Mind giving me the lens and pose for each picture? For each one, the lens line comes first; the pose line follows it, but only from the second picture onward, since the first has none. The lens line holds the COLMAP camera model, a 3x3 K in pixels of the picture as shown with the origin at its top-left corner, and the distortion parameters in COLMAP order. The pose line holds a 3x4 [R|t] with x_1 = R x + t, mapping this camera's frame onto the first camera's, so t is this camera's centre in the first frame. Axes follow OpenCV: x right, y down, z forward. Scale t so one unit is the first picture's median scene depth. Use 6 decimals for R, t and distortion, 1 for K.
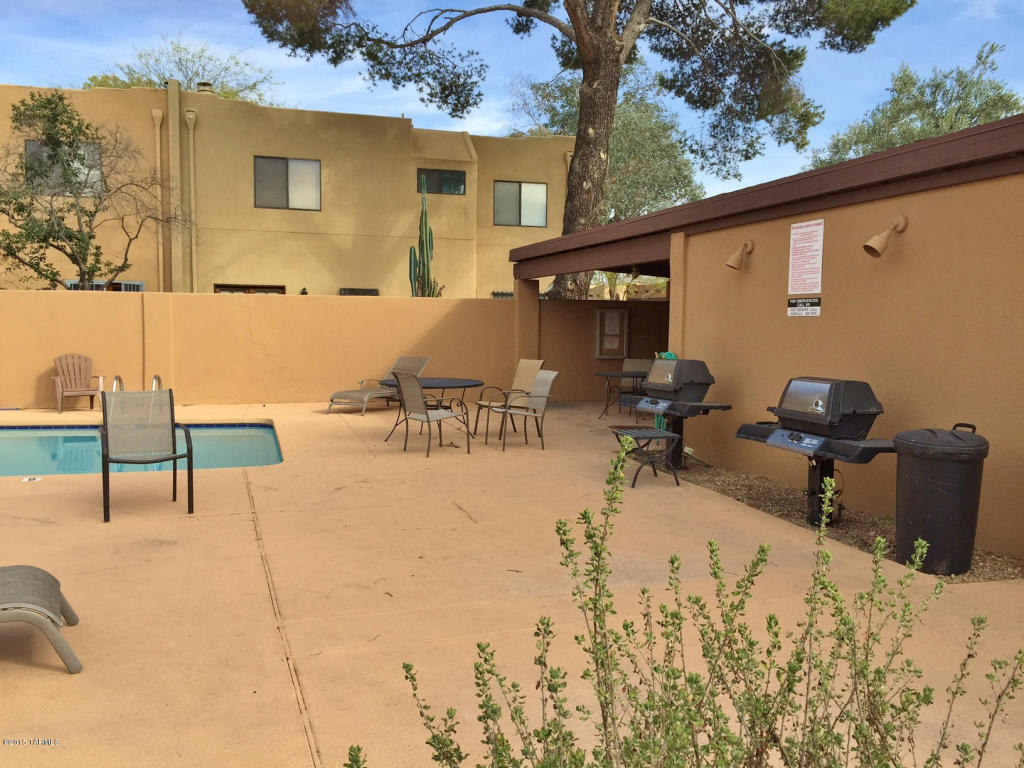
lens RADIAL K [[880.7, 0, 512.0], [0, 880.7, 384.0], [0, 0, 1]] dist [0.037415, -0.005179]
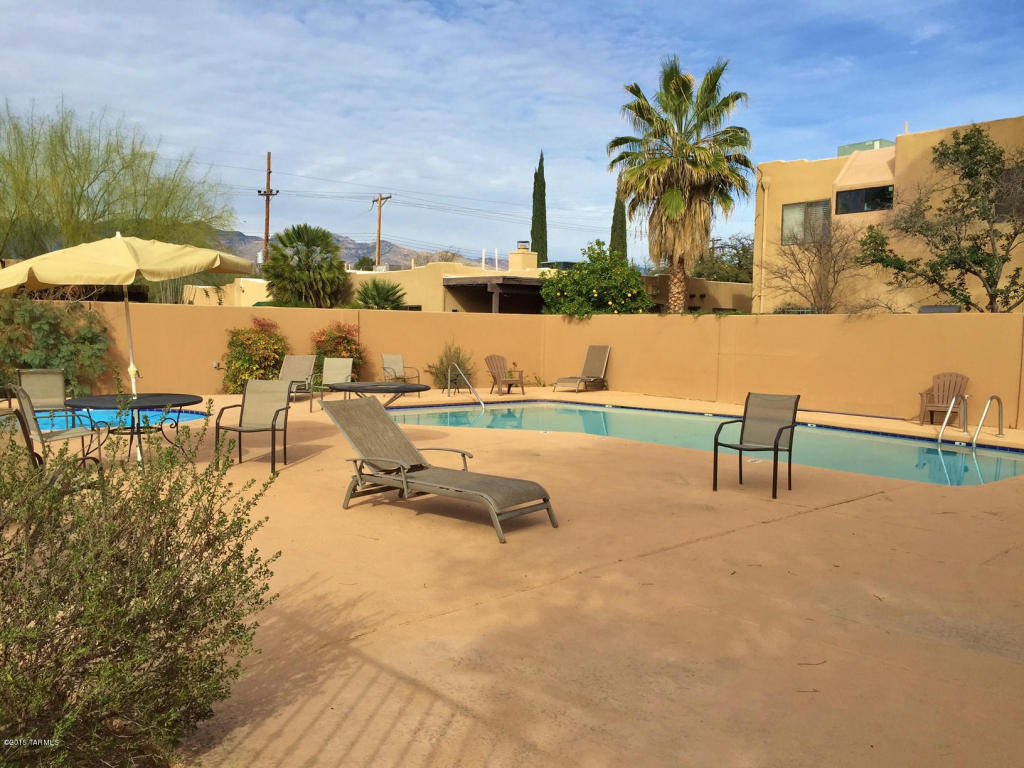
lens RADIAL K [[880.7, 0, 512.0], [0, 880.7, 384.0], [0, 0, 1]] dist [0.037415, -0.005179]
pose [[0.437552, 0.053597, -0.897594, 0.196217], [-0.078477, 0.996689, 0.021259, -0.001468], [0.895762, 0.061139, 0.440310, 0.053867]]
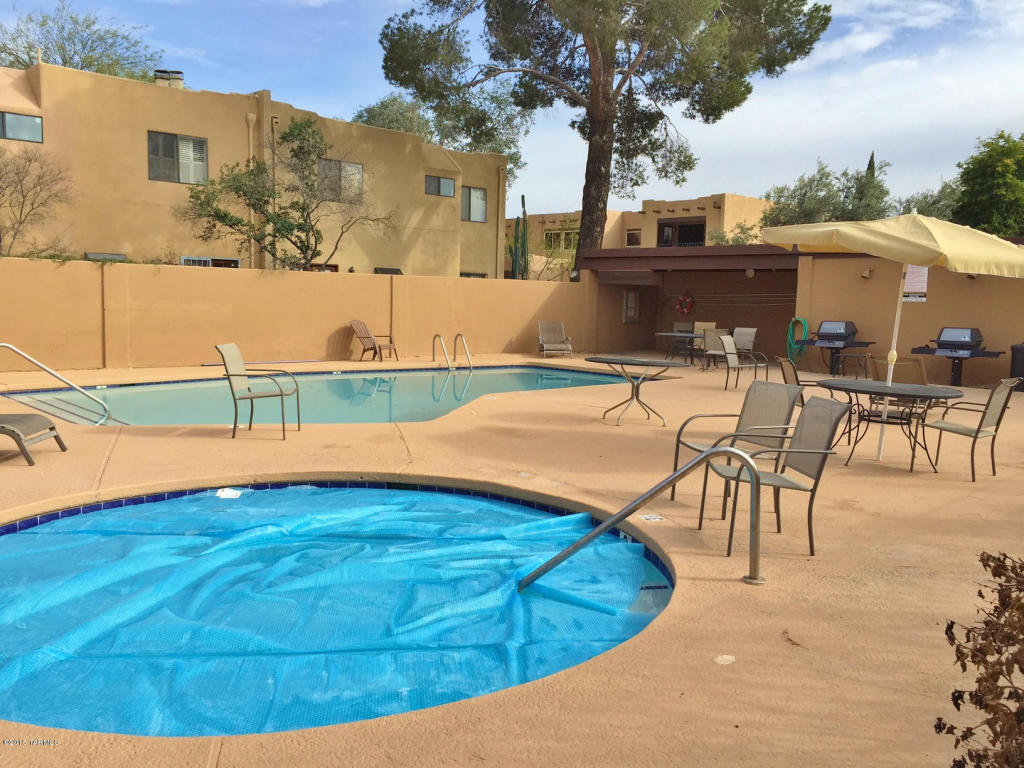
lens RADIAL K [[880.7, 0, 512.0], [0, 880.7, 384.0], [0, 0, 1]] dist [0.037415, -0.005179]
pose [[0.885737, -0.036310, 0.462765, -1.046639], [0.019191, 0.998948, 0.041650, 0.013095], [-0.463791, -0.028010, 0.885502, -0.349018]]
